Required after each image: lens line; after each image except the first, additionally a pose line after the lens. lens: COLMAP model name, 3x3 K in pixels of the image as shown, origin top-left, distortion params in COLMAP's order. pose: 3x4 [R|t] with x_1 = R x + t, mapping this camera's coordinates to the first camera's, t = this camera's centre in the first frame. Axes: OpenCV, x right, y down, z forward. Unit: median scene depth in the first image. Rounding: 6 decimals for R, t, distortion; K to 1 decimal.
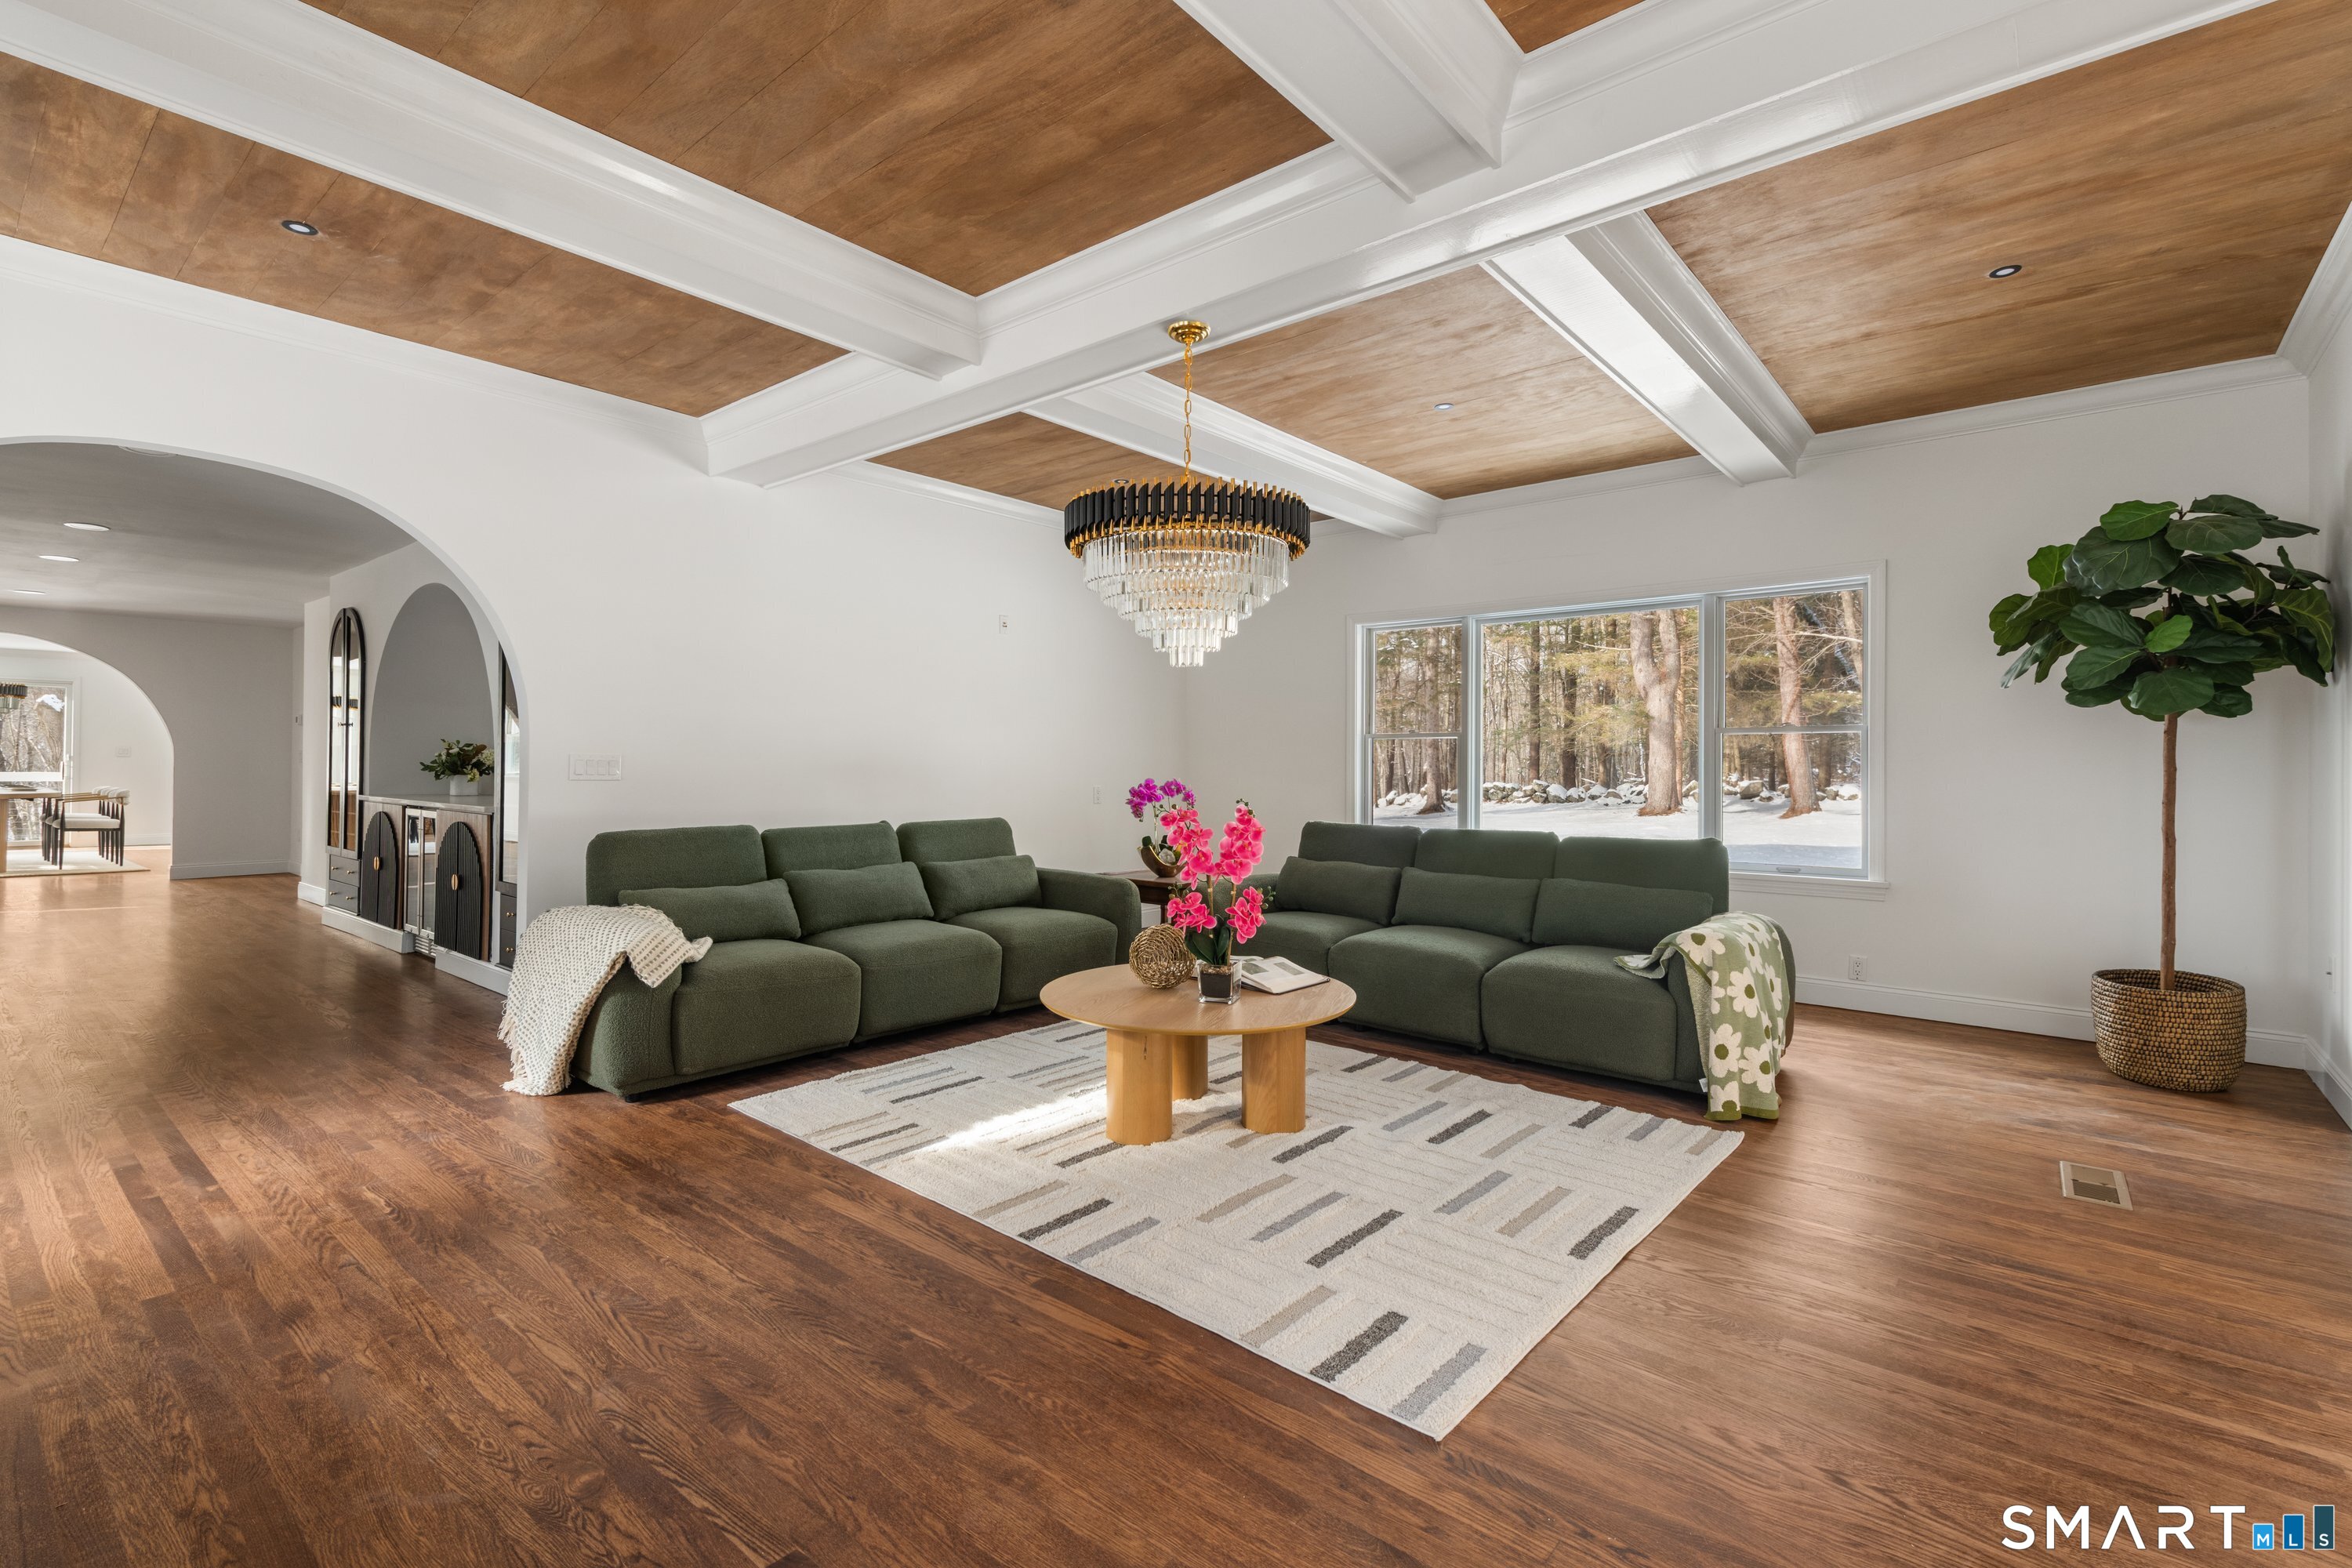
lens RADIAL K [[1059.4, 0, 1180.2], [0, 1059.4, 759.8], [0, 0, 1]] dist [0.002391, 0.000799]
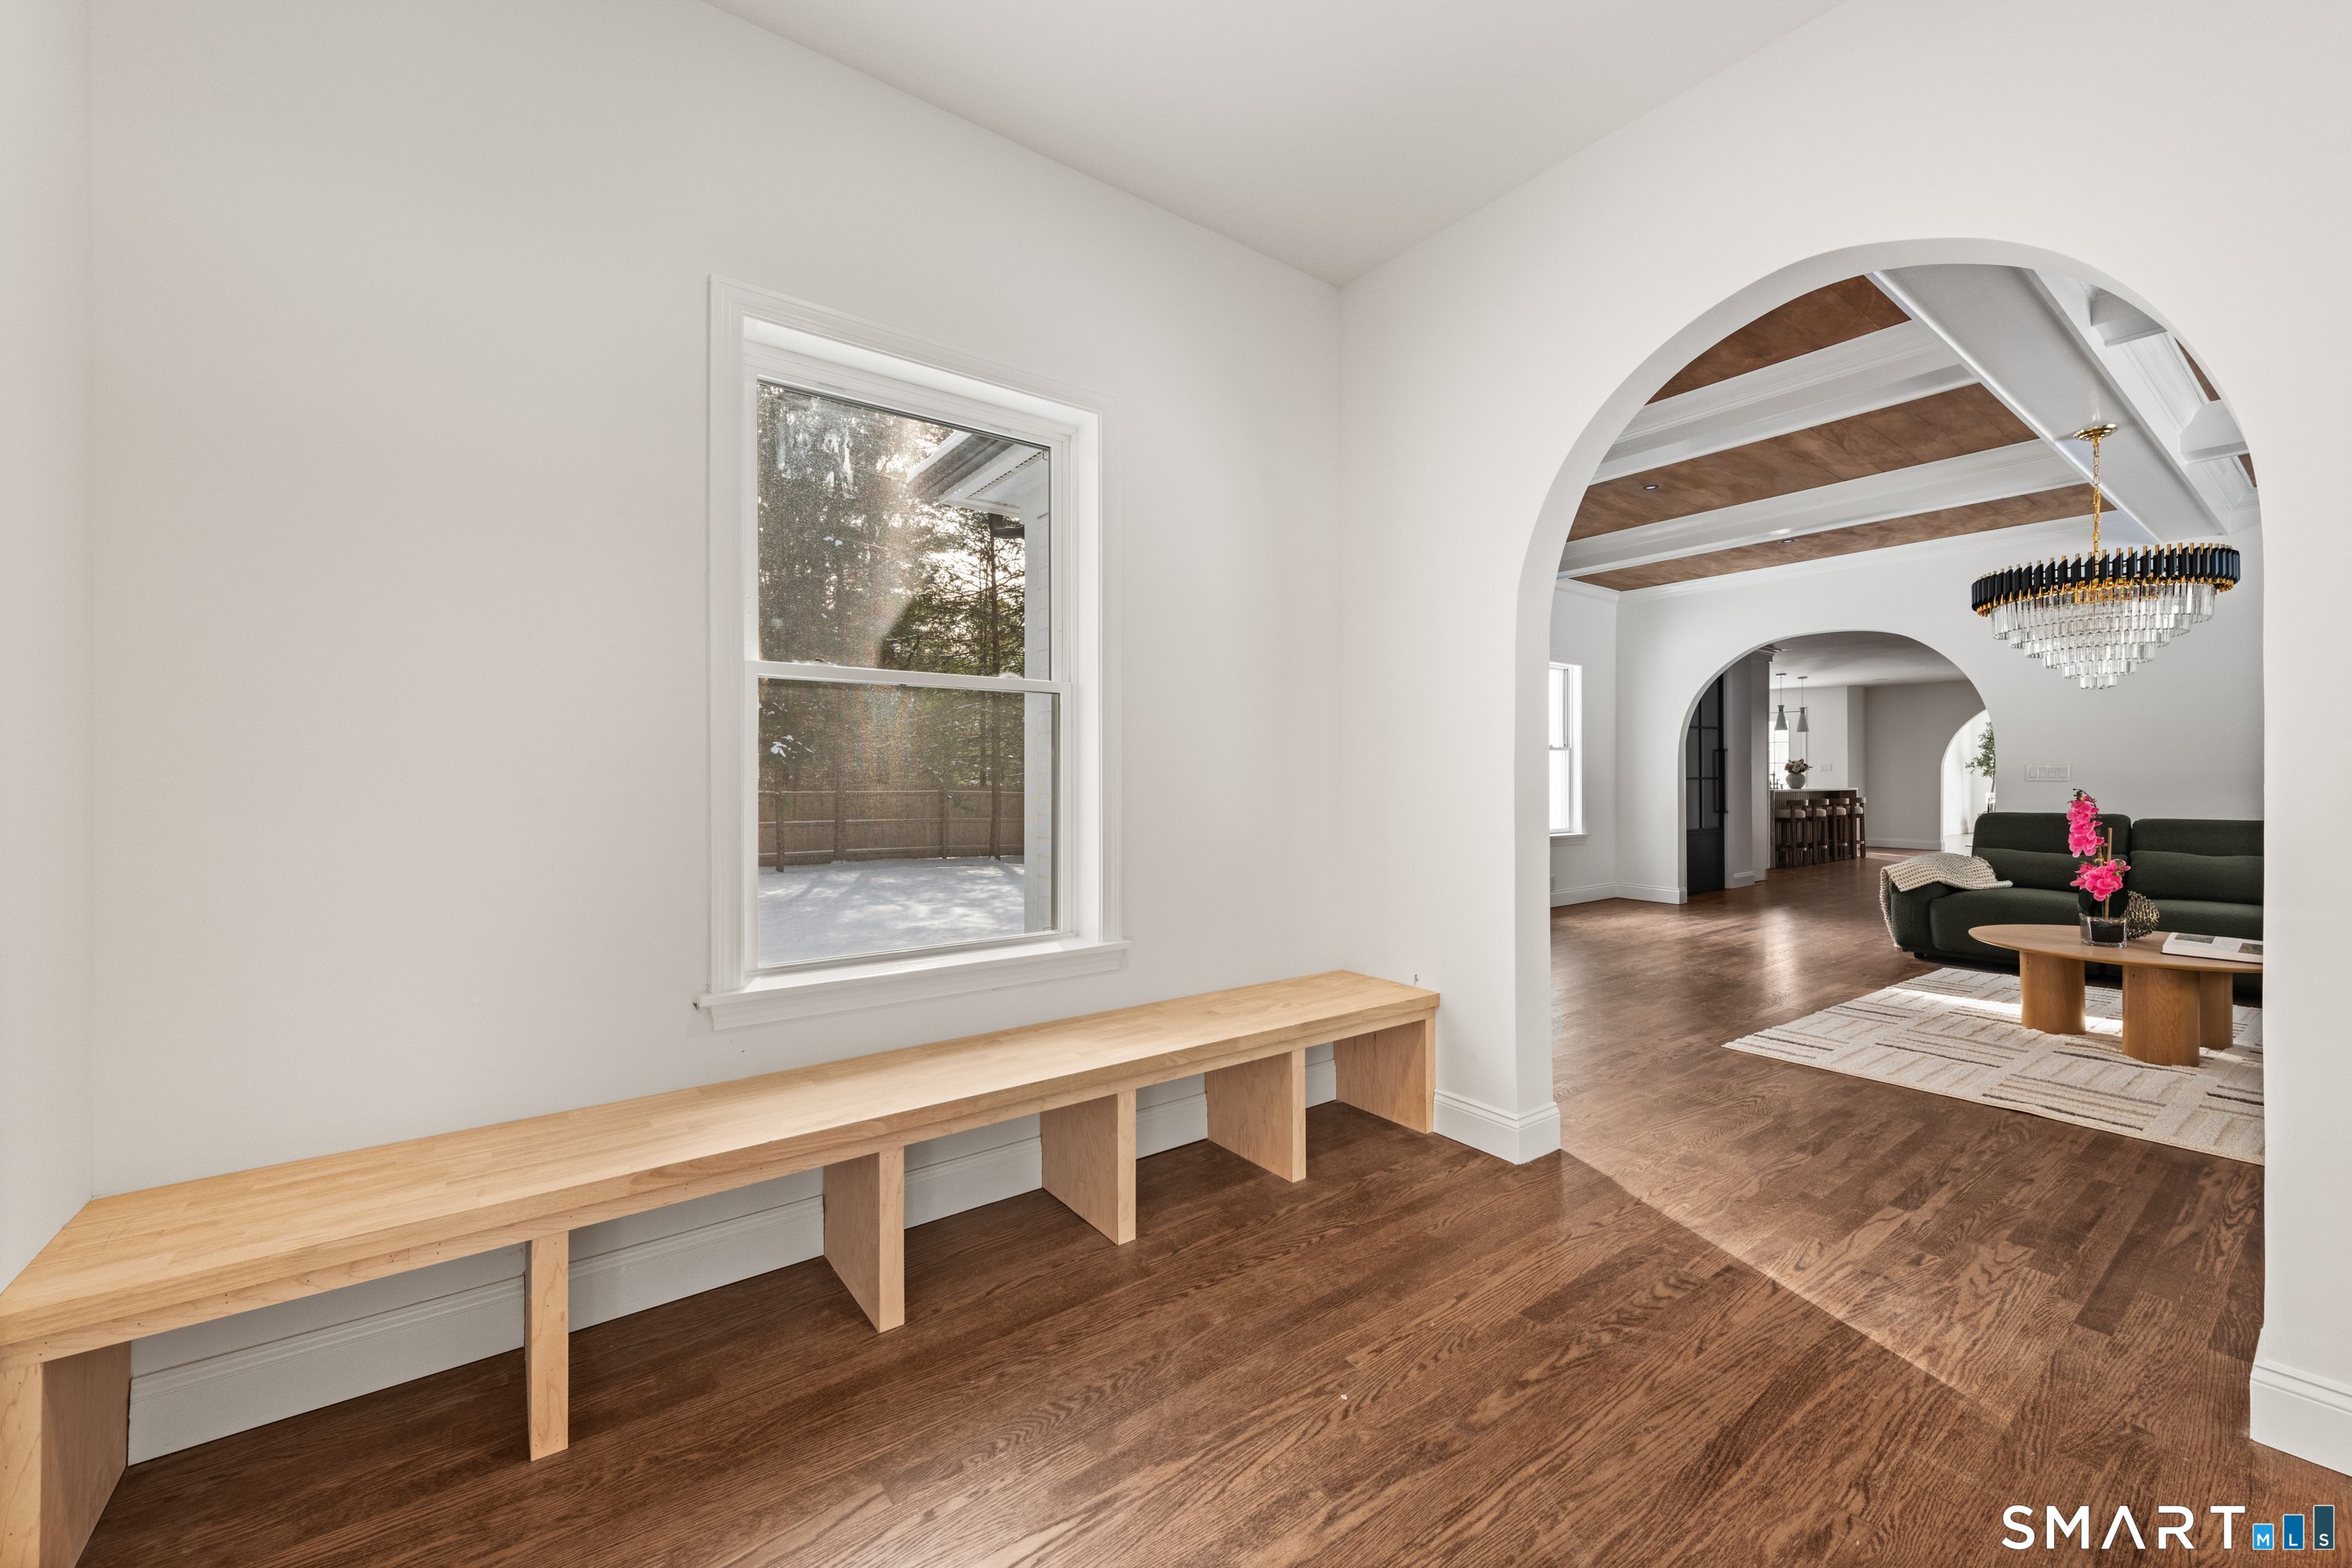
lens RADIAL K [[935.2, 0, 1176.0], [0, 935.2, 784.0], [0, 0, 1]] dist [0.001015, 0.000005]
pose [[-0.221868, 0.002215, -0.975074, 2.041758], [0.010730, 0.999942, -0.000170, 0.025428], [0.975018, -0.010500, -0.221879, 0.209998]]
